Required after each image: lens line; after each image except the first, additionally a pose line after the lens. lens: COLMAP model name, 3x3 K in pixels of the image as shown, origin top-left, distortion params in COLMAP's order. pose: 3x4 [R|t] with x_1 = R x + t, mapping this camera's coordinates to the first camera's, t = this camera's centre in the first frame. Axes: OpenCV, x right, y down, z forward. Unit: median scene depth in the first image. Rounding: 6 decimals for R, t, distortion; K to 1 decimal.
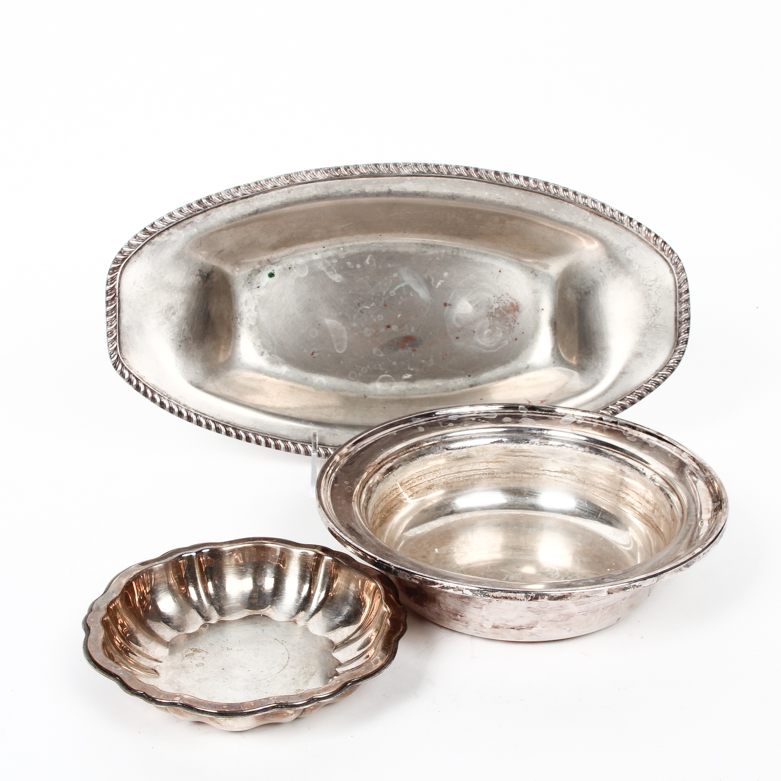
lens RADIAL K [[1329.8, 0, 390.5], [0, 1329.8, 390.5], [0, 0, 1]] dist [-0.117122, 0.191779]
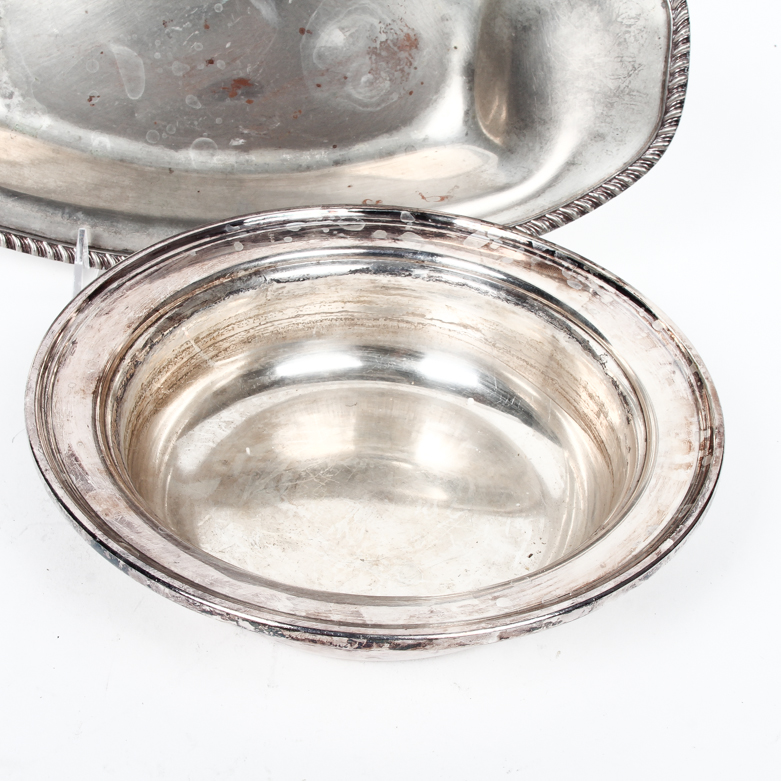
lens RADIAL K [[1329.8, 0, 390.5], [0, 1329.8, 390.5], [0, 0, 1]] dist [-0.117122, 0.191779]
pose [[0.997838, 0.048167, 0.044709, 0.066534], [-0.057948, 0.965771, 0.252842, -0.063612], [-0.031000, -0.254886, 0.966474, 0.367552]]
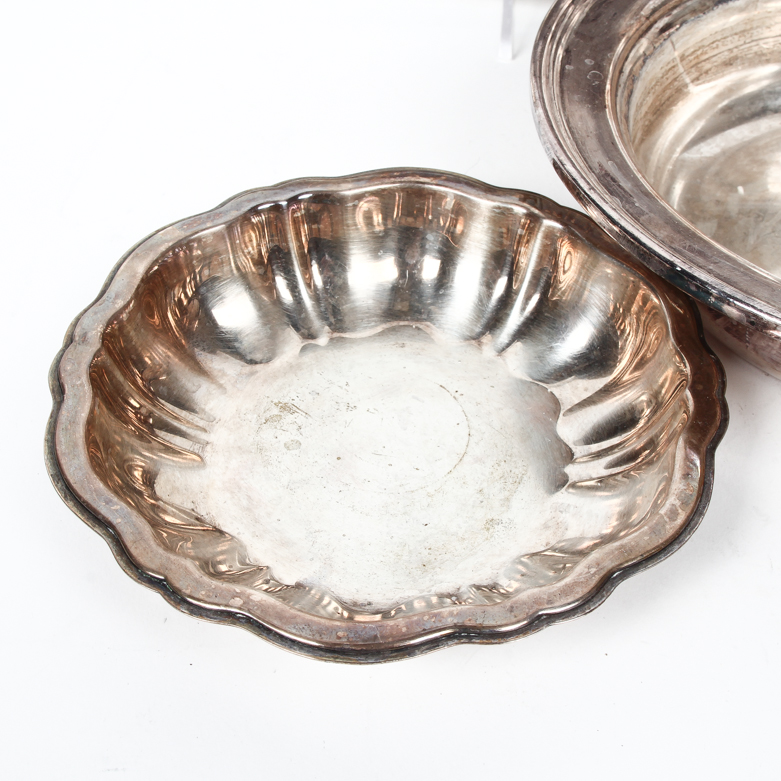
lens RADIAL K [[1329.8, 0, 390.5], [0, 1329.8, 390.5], [0, 0, 1]] dist [-0.117122, 0.191779]
pose [[0.995490, 0.055394, -0.077019, -0.055061], [-0.021403, 0.922036, 0.386511, -0.005852], [0.092424, -0.383119, 0.919063, 0.433120]]
